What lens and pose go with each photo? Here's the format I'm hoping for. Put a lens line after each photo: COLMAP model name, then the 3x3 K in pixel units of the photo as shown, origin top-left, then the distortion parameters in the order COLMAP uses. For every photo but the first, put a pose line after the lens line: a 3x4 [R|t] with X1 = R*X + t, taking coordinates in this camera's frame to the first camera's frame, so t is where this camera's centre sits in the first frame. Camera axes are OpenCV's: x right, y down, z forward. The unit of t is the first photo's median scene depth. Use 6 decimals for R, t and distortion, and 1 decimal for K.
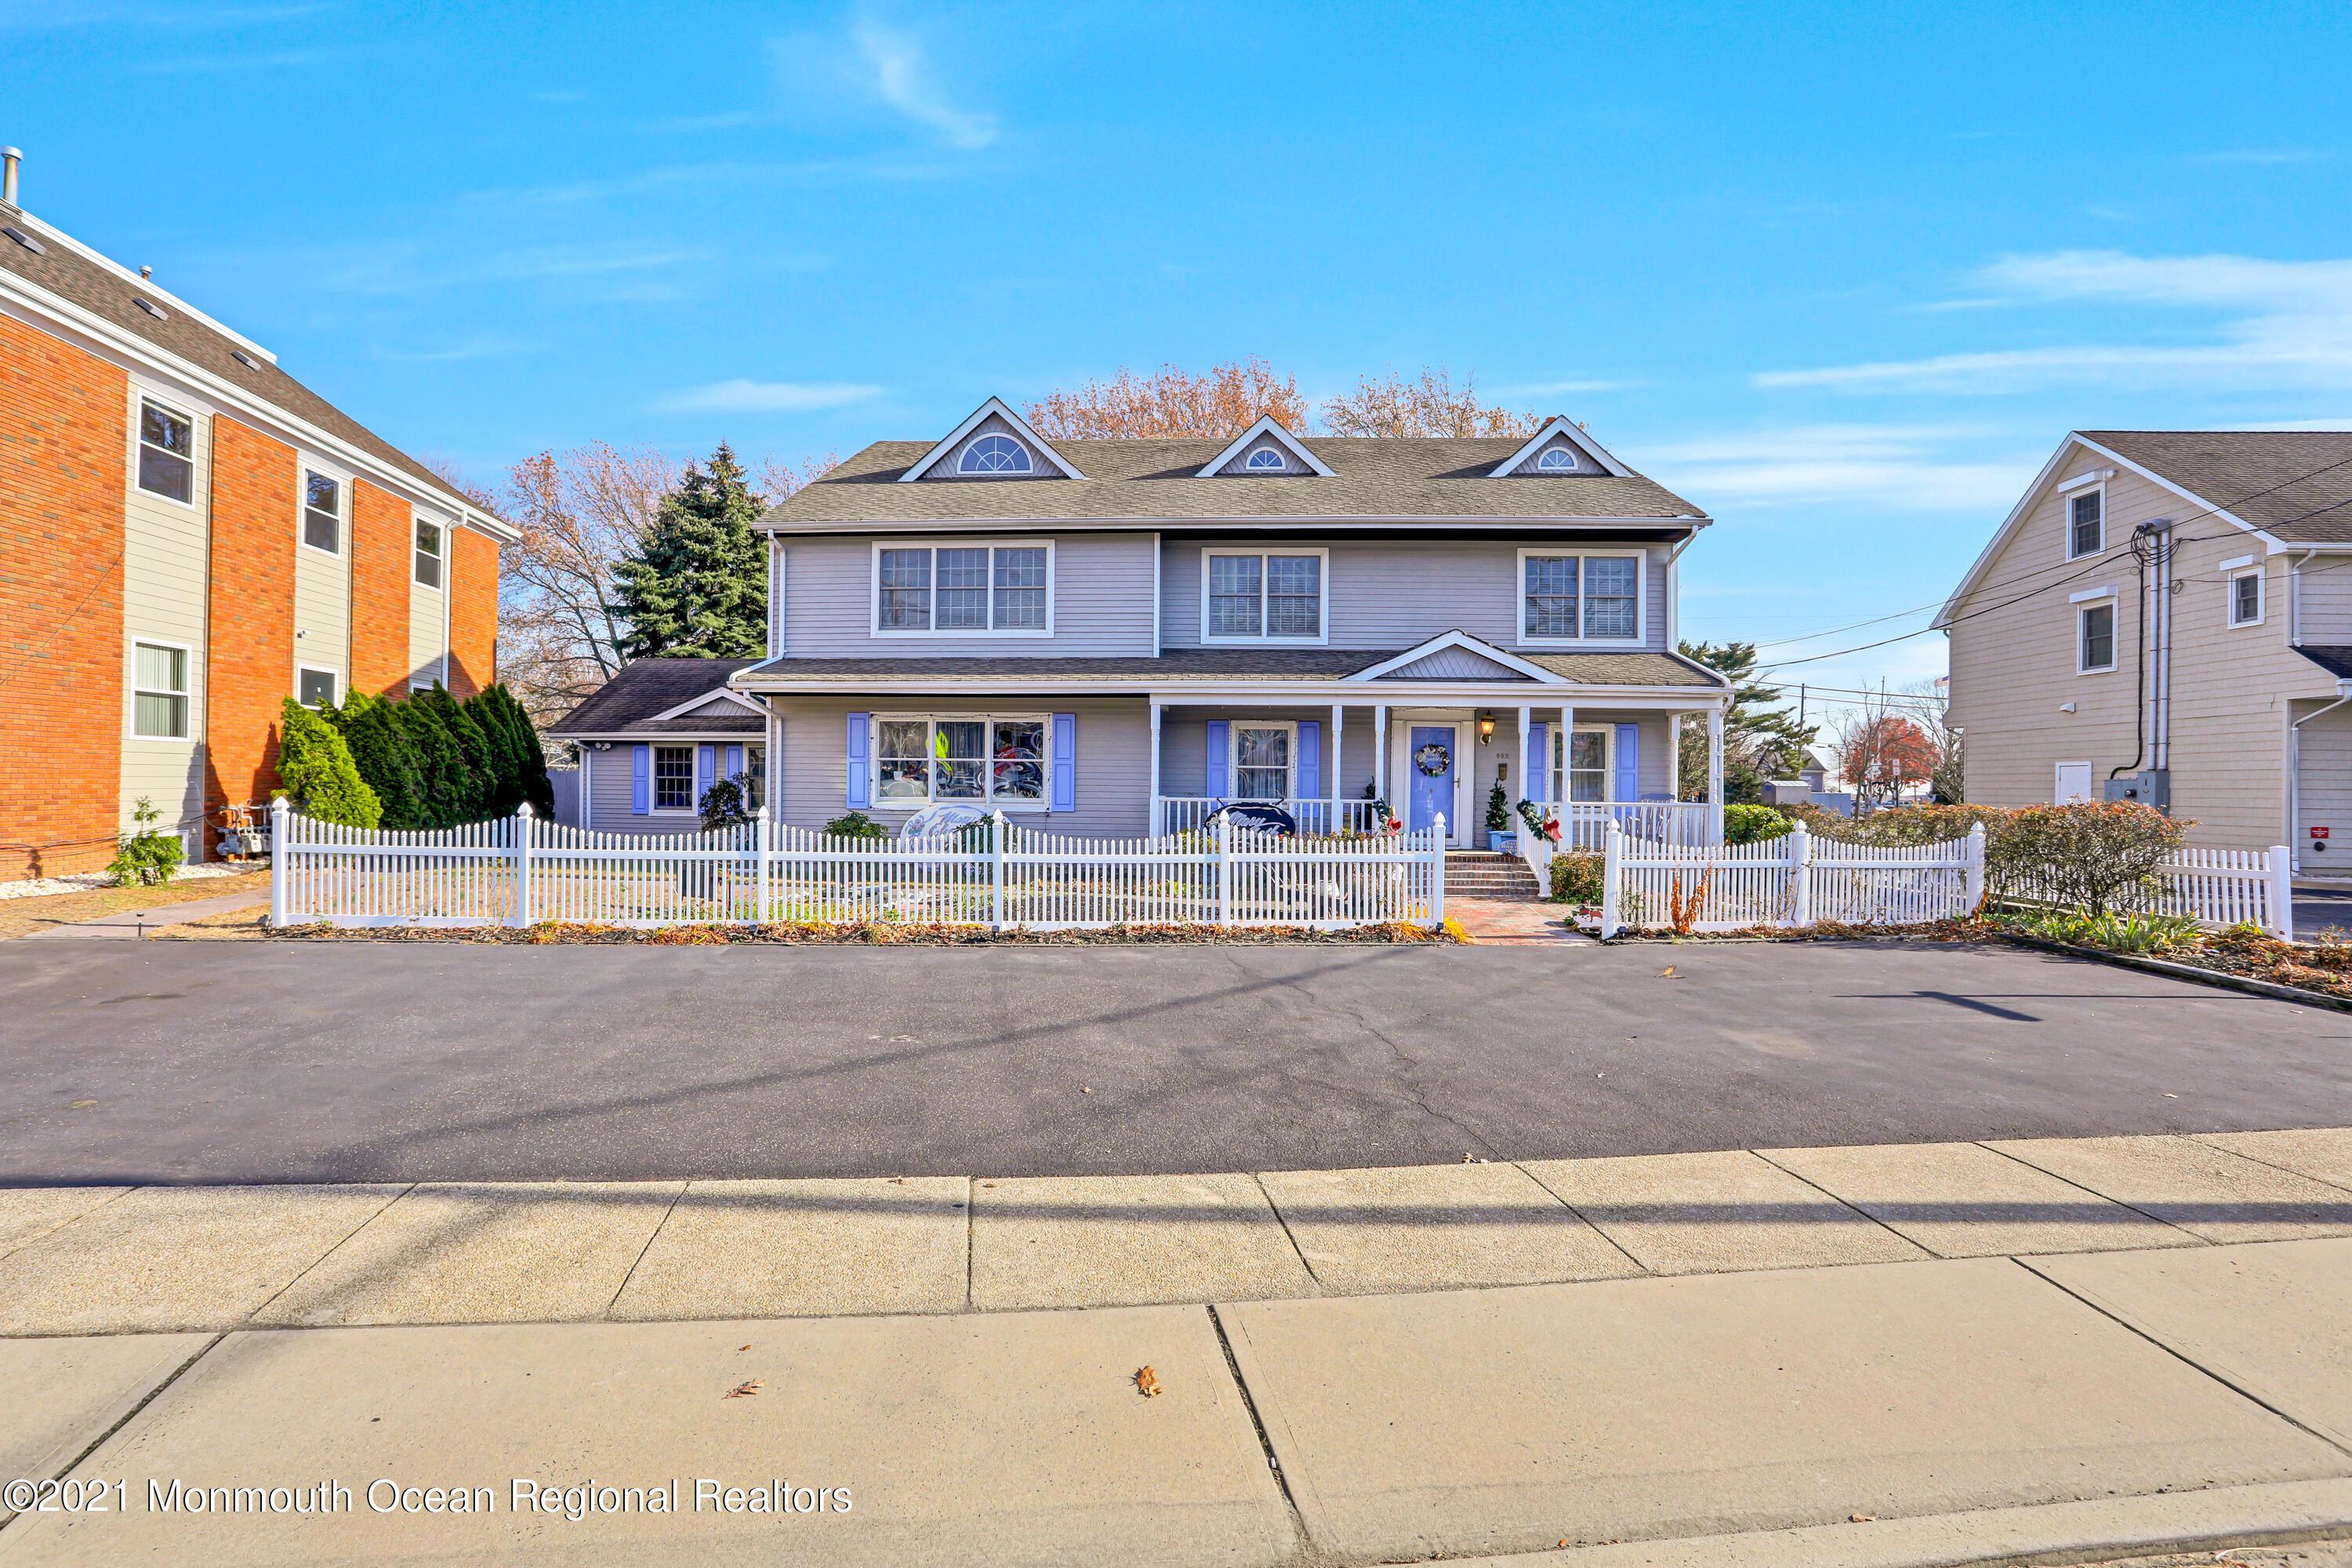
lens RADIAL K [[1177.6, 0, 1176.0], [0, 1177.6, 784.0], [0, 0, 1]] dist [-0.070023, 0.032699]
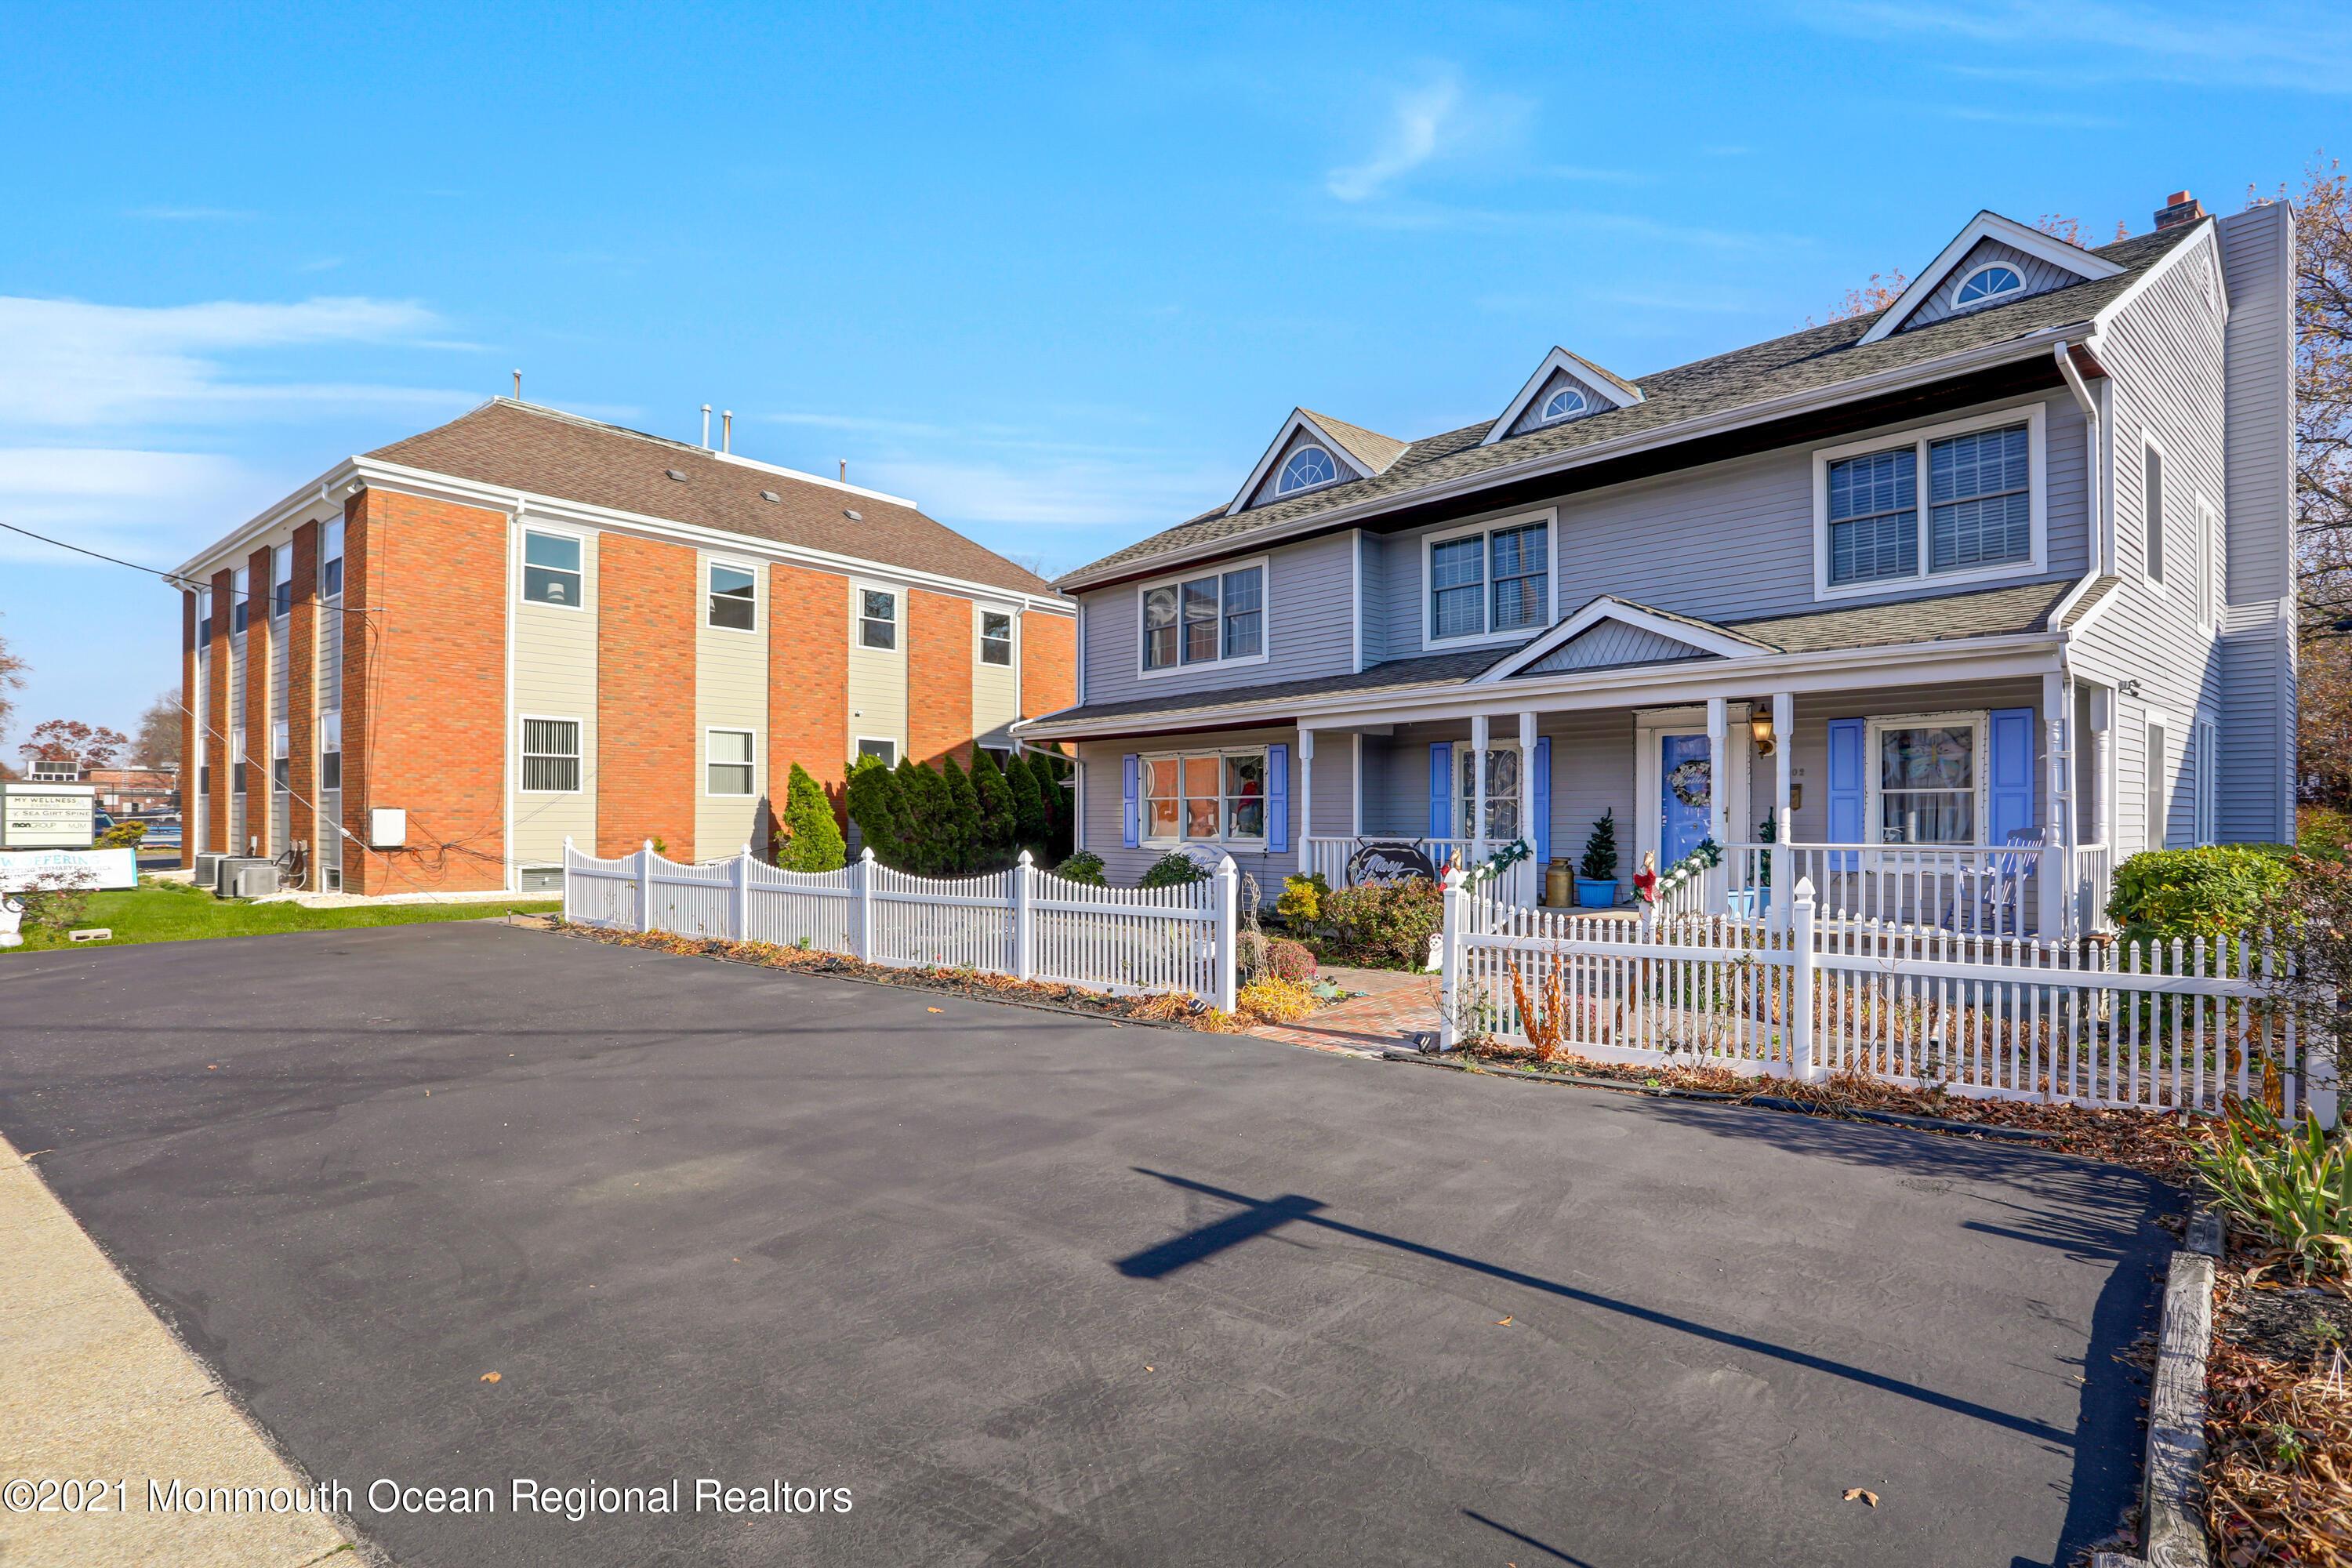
lens RADIAL K [[1216.8, 0, 1174.3], [0, 1216.8, 813.0], [0, 0, 1]] dist [-0.030813, 0.000240]
pose [[0.698191, -0.013124, -0.715791, 0.514050], [0.007826, 0.999912, -0.010700, 0.002735], [0.715869, 0.001868, 0.698232, 0.278972]]
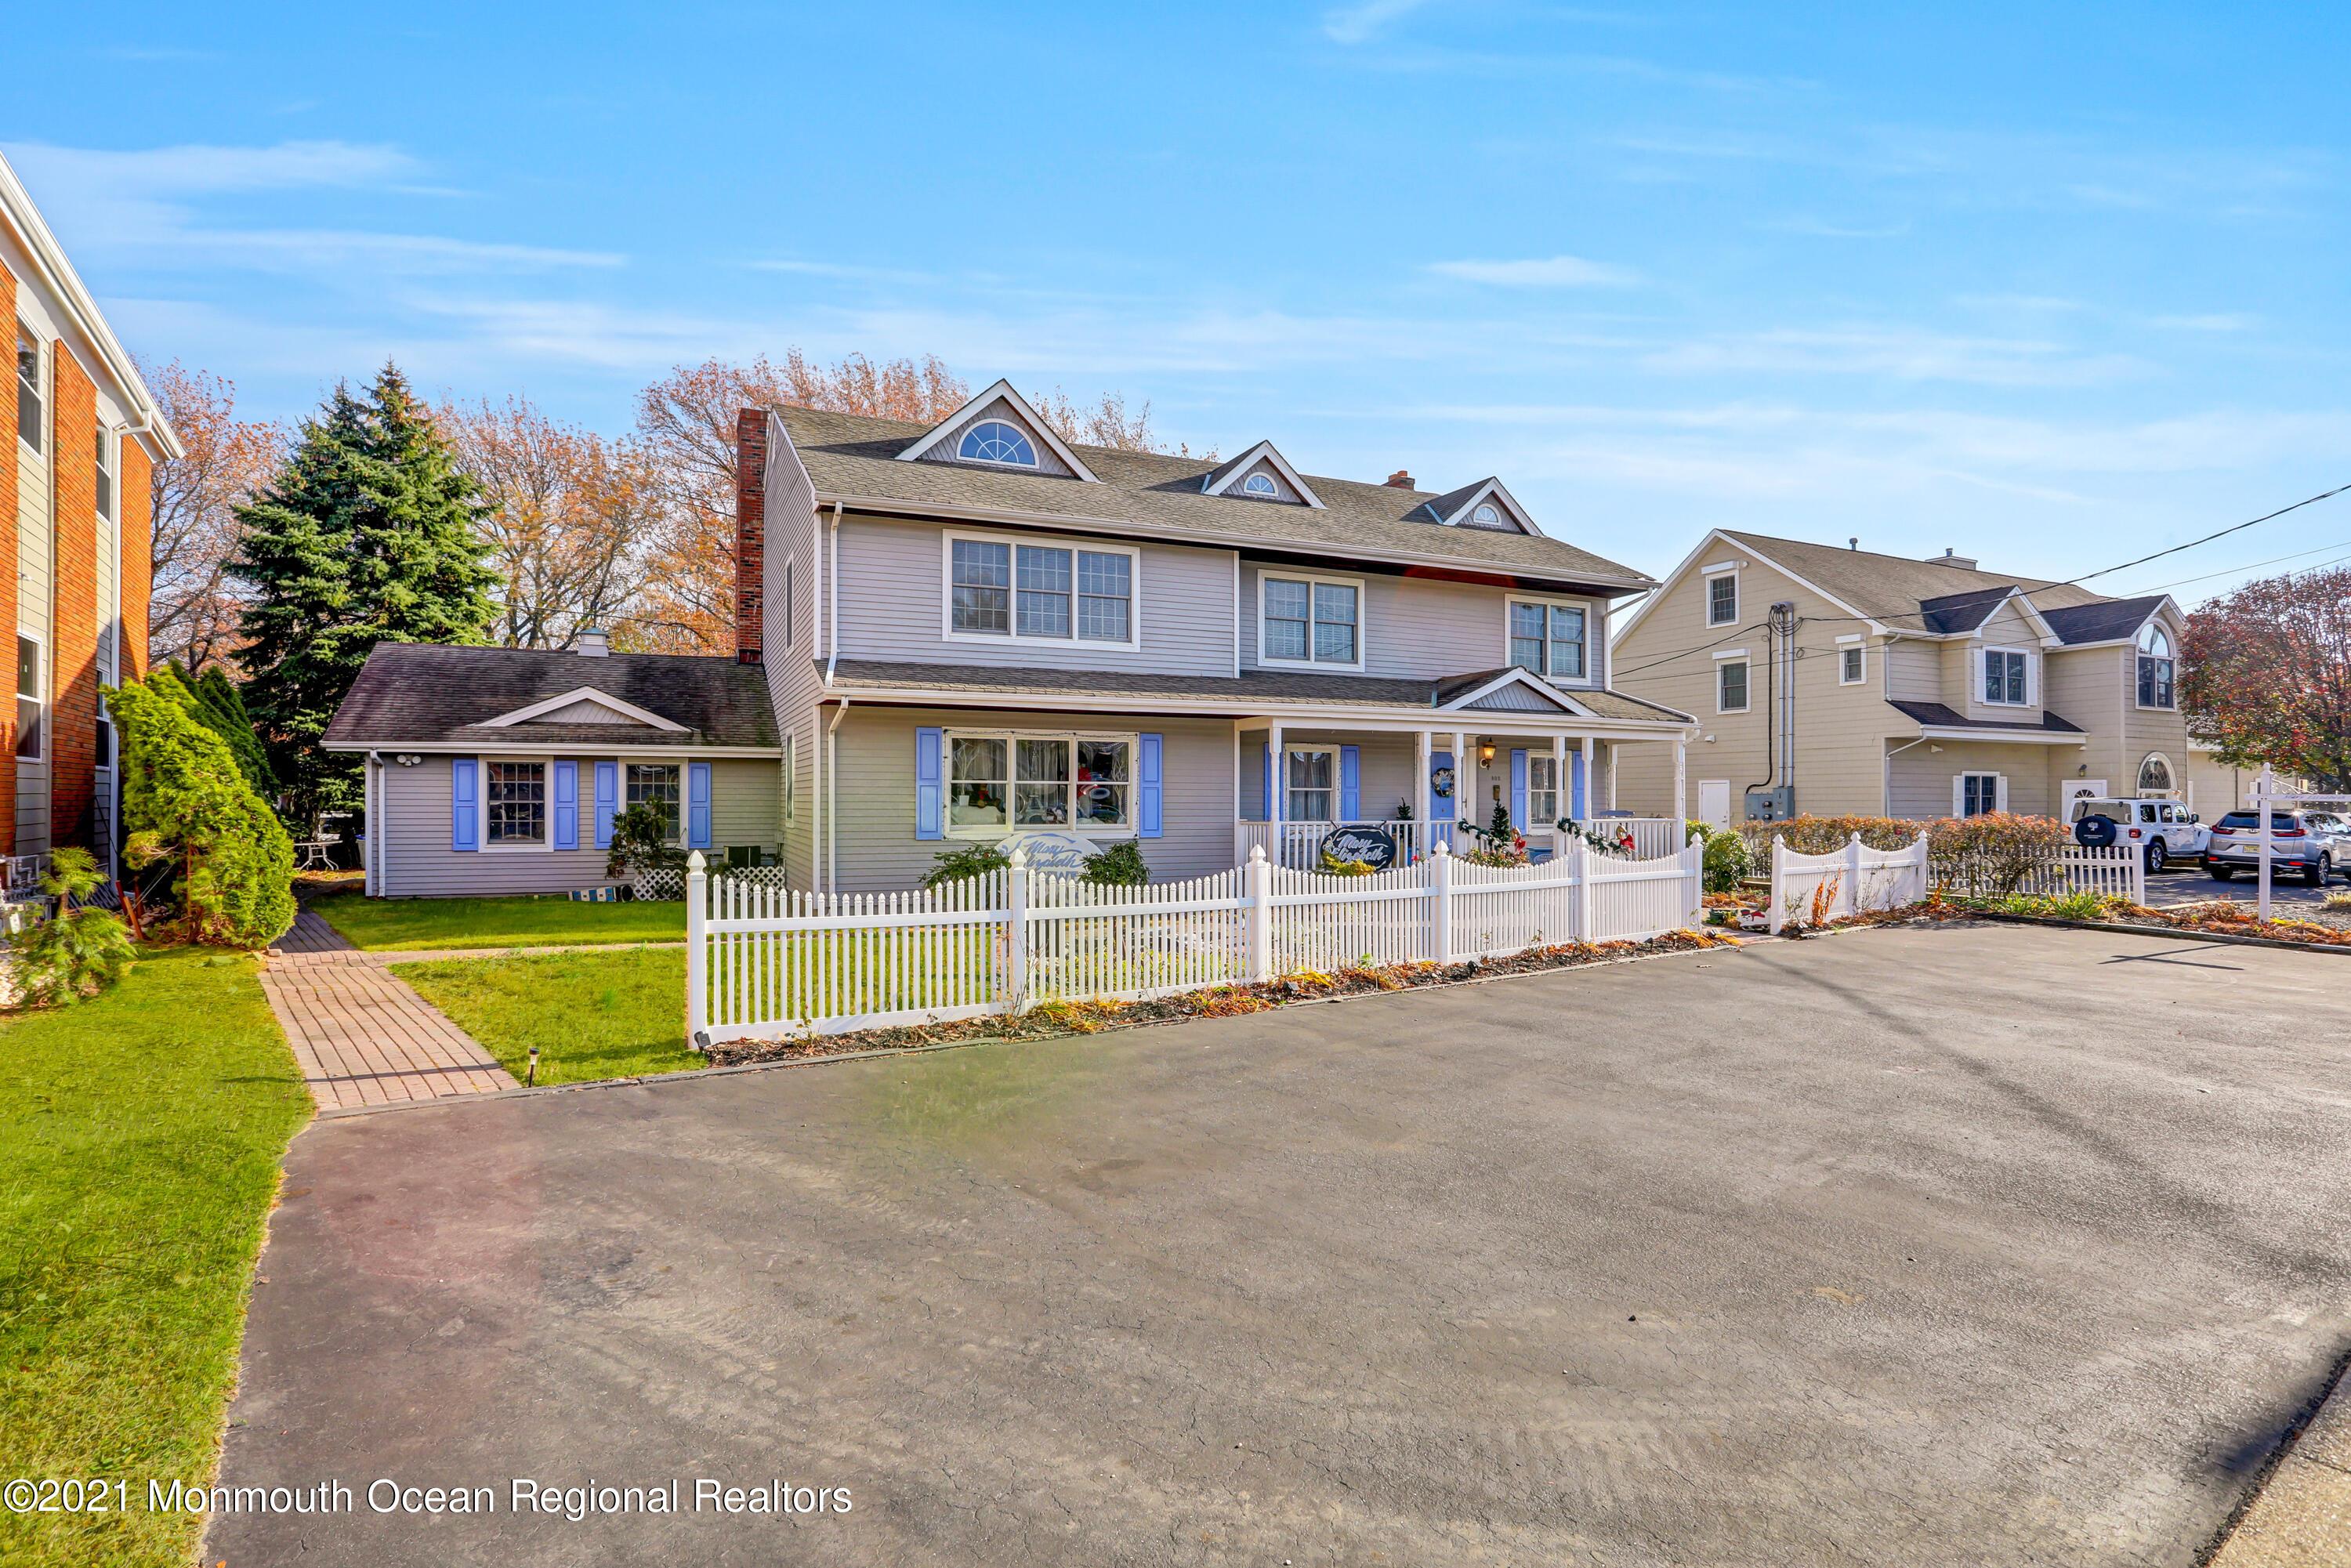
lens RADIAL K [[1150.9, 0, 1175.5], [0, 1150.9, 784.0], [0, 0, 1]] dist [-0.036407, 0.000317]
pose [[0.884723, -0.001266, 0.466116, -0.498392], [0.004915, 0.999966, -0.006614, -0.012738], [-0.466092, 0.008142, 0.884699, 0.171702]]
